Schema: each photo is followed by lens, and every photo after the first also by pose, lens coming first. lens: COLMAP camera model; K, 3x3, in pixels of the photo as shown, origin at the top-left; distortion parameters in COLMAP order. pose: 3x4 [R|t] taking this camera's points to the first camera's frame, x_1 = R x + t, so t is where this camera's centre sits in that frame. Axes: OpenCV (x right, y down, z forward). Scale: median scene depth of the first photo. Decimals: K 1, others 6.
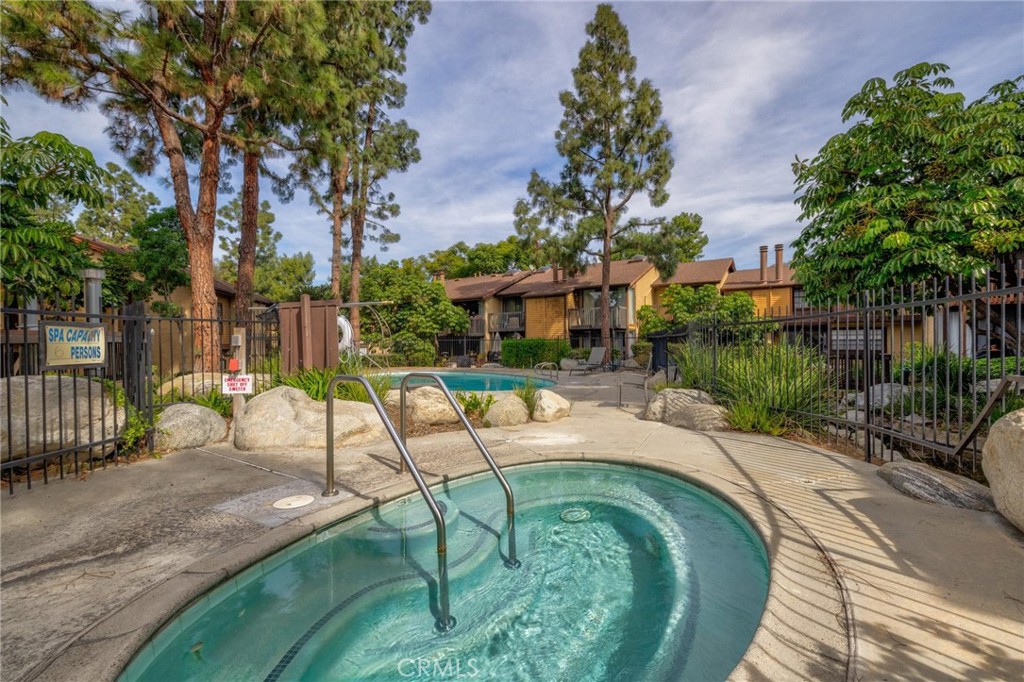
lens RADIAL K [[428.3, 0, 523.0], [0, 428.3, 341.3], [0, 0, 1]] dist [-0.002256, 0.000617]
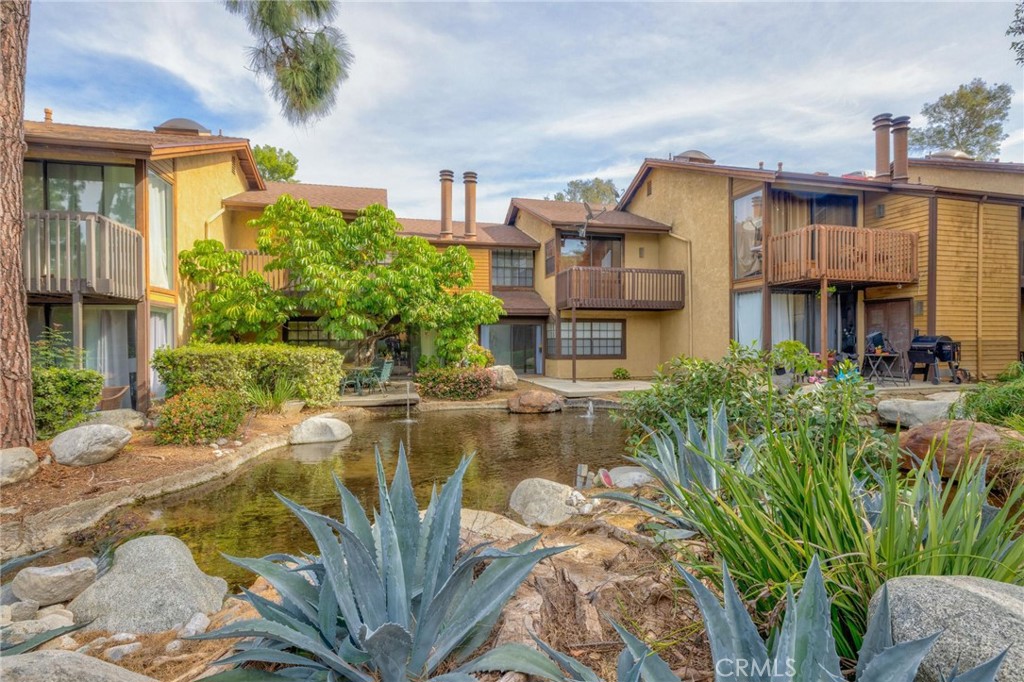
lens RADIAL K [[486.2, 0, 515.0], [0, 486.2, 346.4], [0, 0, 1]] dist [-0.009533, -0.000111]
pose [[0.658062, -0.007798, 0.752923, 0.162985], [0.003130, 0.999966, 0.007620, 0.001817], [-0.752957, -0.002658, 0.658064, 0.587899]]
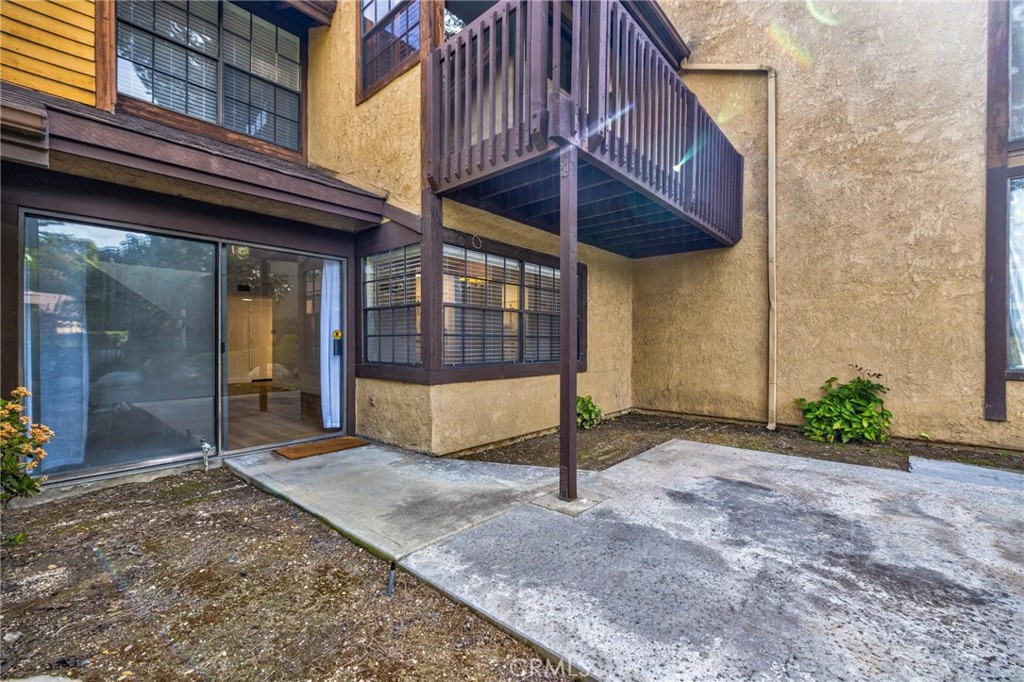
lens RADIAL K [[428.3, 0, 514.4], [0, 428.3, 341.6], [0, 0, 1]] dist [-0.002256, 0.000617]
pose [[0.115265, -0.001685, 0.993333, 0.552413], [-0.005102, 0.999984, 0.002288, 0.009657], [-0.993322, -0.005332, 0.115255, 0.934239]]
